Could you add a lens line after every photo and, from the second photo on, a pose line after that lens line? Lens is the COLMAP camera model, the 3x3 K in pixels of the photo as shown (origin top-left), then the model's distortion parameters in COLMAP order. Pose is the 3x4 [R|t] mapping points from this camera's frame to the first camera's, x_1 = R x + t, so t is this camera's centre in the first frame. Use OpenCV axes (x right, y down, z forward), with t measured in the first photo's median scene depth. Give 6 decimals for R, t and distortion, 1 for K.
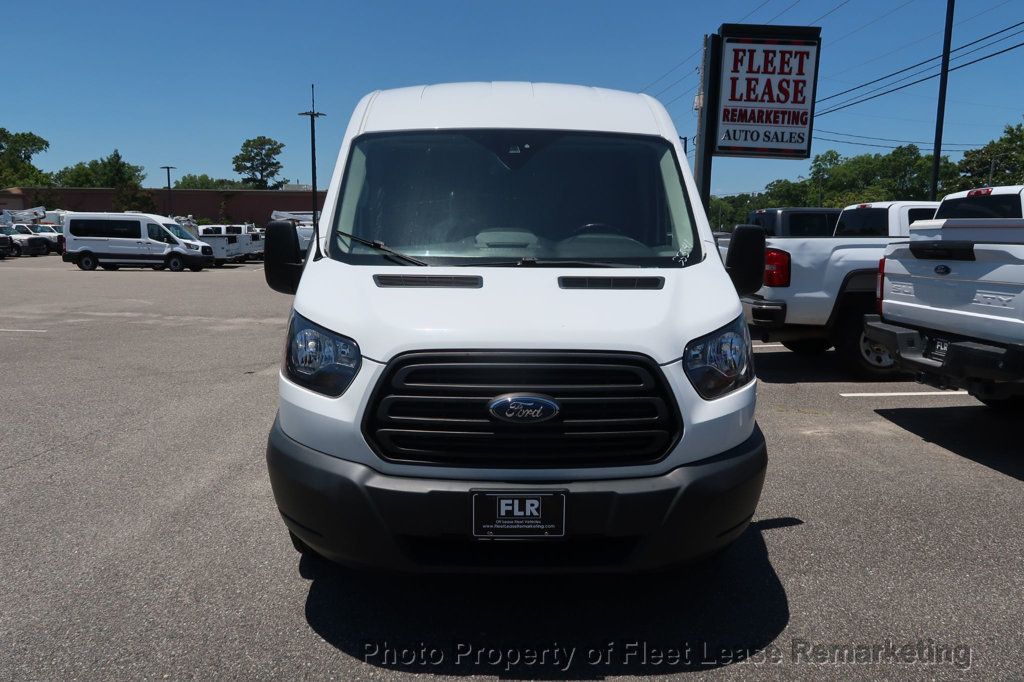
lens RADIAL K [[709.7, 0, 508.1], [0, 709.7, 337.0], [0, 0, 1]] dist [-0.013433, 0.001652]
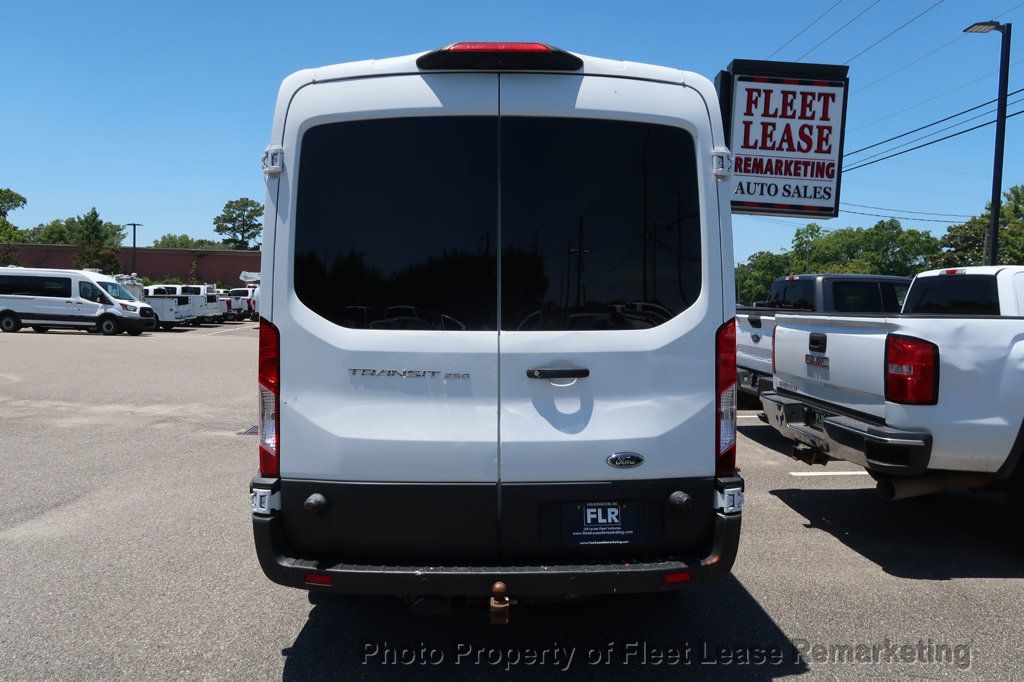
lens RADIAL K [[709.7, 0, 508.1], [0, 709.7, 337.0], [0, 0, 1]] dist [-0.013433, 0.001652]
pose [[0.999612, 0.017065, 0.022034, 0.011450], [-0.014958, 0.995605, -0.092453, -0.016158], [-0.023515, 0.092088, 0.995473, 0.107471]]
